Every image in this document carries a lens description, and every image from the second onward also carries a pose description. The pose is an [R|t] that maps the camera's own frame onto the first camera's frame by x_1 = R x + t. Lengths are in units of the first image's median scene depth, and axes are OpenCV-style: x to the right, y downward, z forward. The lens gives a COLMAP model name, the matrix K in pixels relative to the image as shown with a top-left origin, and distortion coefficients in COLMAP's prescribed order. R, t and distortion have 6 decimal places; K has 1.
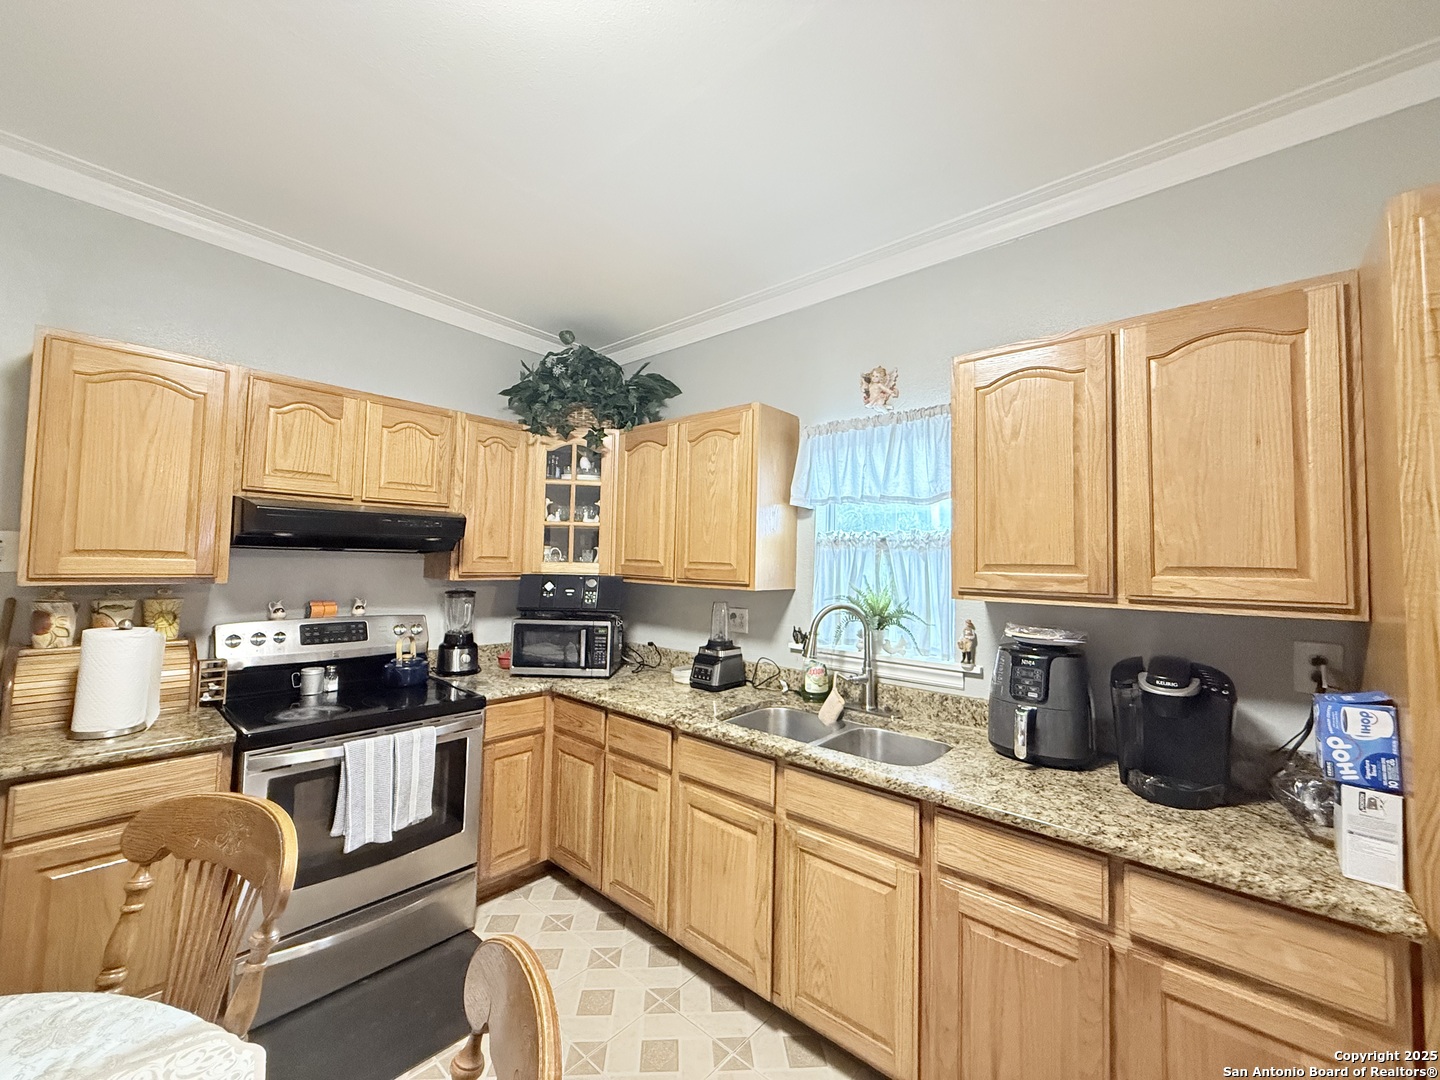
lens RADIAL K [[580.7, 0, 727.0], [0, 580.7, 544.3], [0, 0, 1]] dist [0.014884, 0.000030]
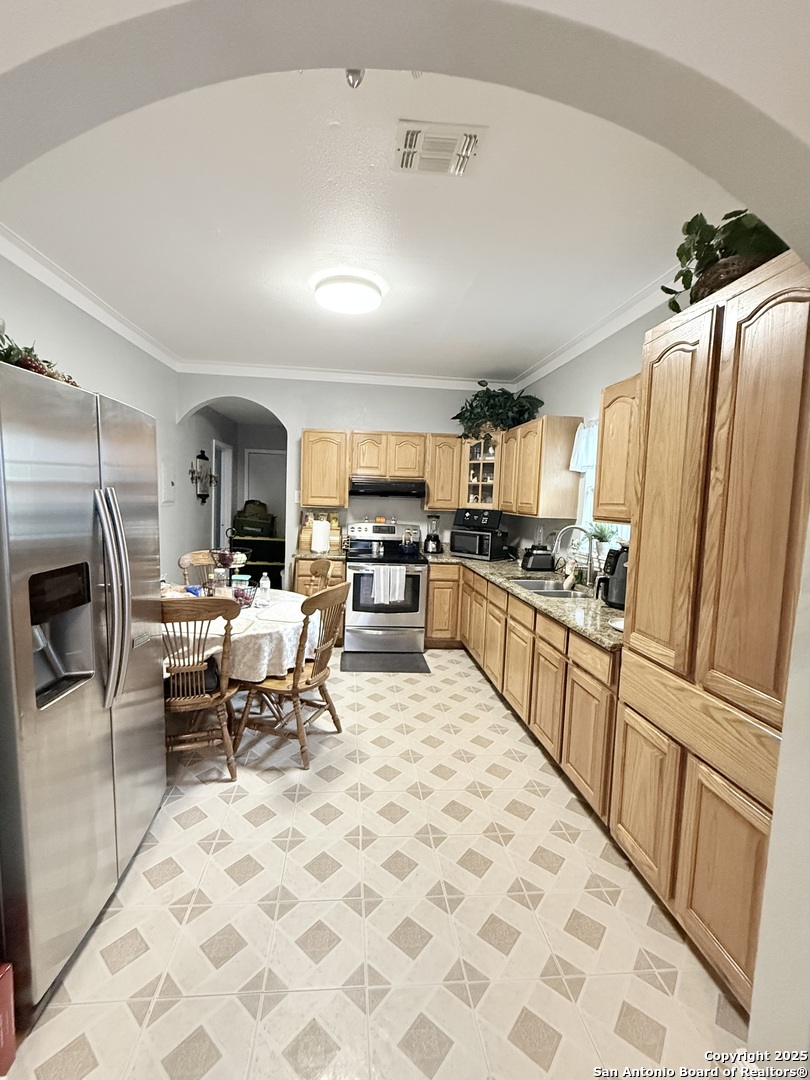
lens RADIAL K [[435.6, 0, 399.7], [0, 435.6, 534.7], [0, 0, 1]] dist [0.014884, 0.000030]
pose [[0.748197, 0.056797, -0.661041, 0.585672], [0.006753, 0.995626, 0.093188, -0.000690], [0.663442, -0.074187, 0.744541, -0.329936]]
